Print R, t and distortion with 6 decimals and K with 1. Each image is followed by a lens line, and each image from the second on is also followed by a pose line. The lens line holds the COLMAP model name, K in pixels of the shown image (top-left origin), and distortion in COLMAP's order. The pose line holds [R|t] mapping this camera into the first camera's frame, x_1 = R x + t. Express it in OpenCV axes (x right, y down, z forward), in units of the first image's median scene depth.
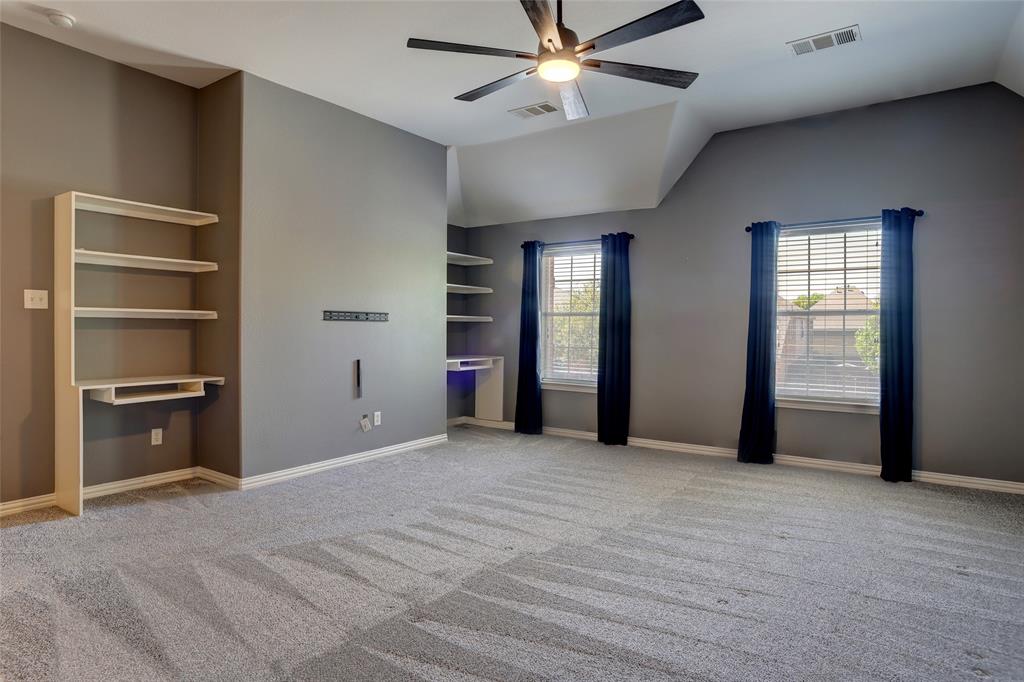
lens RADIAL K [[583.2, 0, 508.4], [0, 583.2, 335.3], [0, 0, 1]] dist [-0.045805, 0.028491]
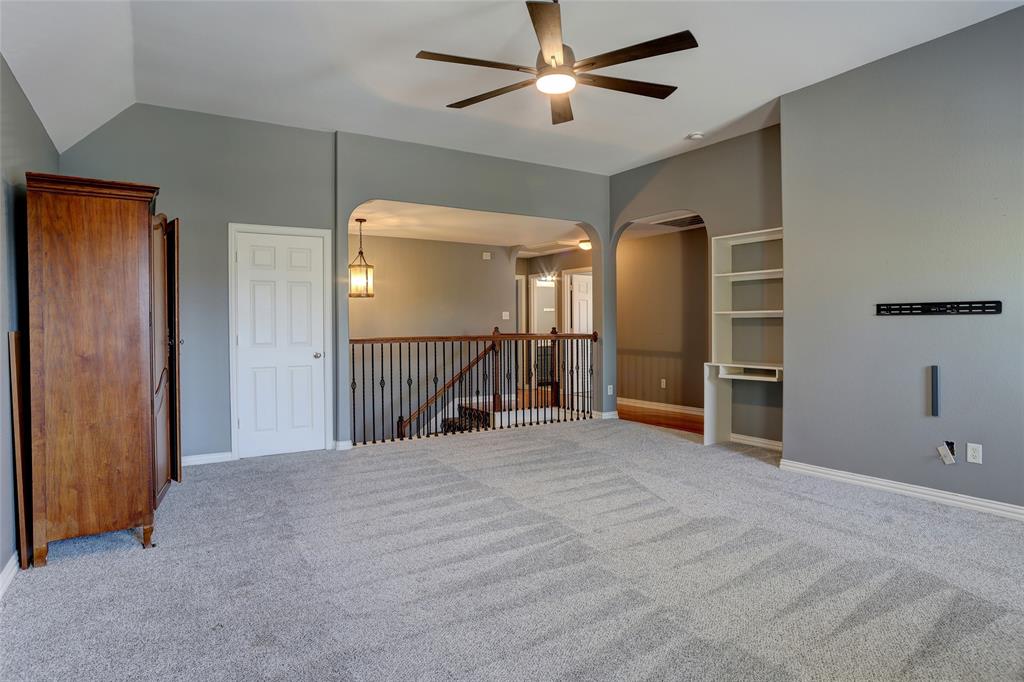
lens RADIAL K [[583.2, 0, 507.1], [0, 583.2, 337.6], [0, 0, 1]] dist [-0.045805, 0.028491]
pose [[-0.374807, 0.018303, -0.926922, 0.832646], [-0.008566, 0.999694, 0.023204, -0.009761], [0.927063, 0.016637, -0.374536, 0.984538]]
